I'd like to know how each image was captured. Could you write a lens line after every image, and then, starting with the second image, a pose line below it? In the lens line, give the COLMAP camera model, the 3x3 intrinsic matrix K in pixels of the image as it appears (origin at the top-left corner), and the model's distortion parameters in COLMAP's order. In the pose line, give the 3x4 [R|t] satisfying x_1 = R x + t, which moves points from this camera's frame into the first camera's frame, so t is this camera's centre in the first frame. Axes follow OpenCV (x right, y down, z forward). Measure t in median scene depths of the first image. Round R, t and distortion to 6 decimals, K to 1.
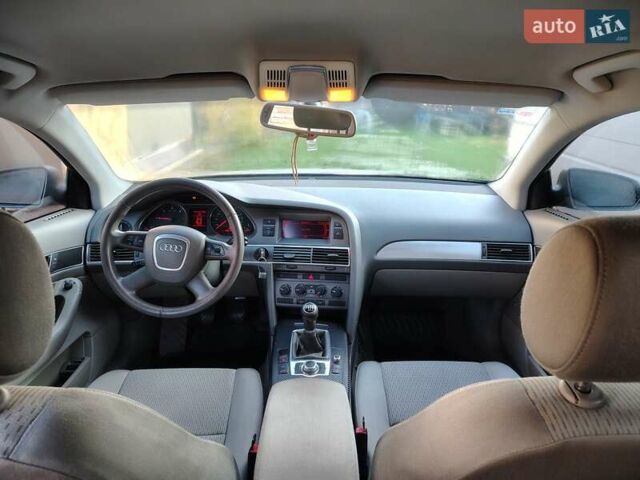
lens RADIAL K [[432.7, 0, 320.0], [0, 432.7, 240.0], [0, 0, 1]] dist [0.058769, -0.066414]
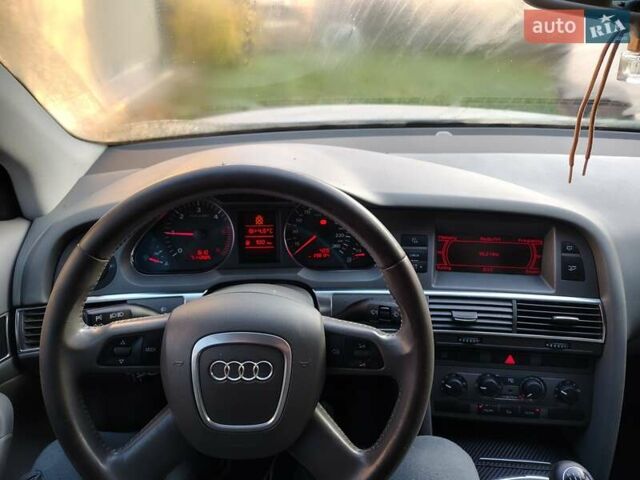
lens RADIAL K [[432.7, 0, 320.0], [0, 432.7, 240.0], [0, 0, 1]] dist [0.058769, -0.066414]
pose [[0.998703, -0.018212, 0.047551, -0.248147], [0.010128, 0.986237, 0.165026, -0.124284], [-0.049902, -0.164330, 0.985142, 0.563053]]
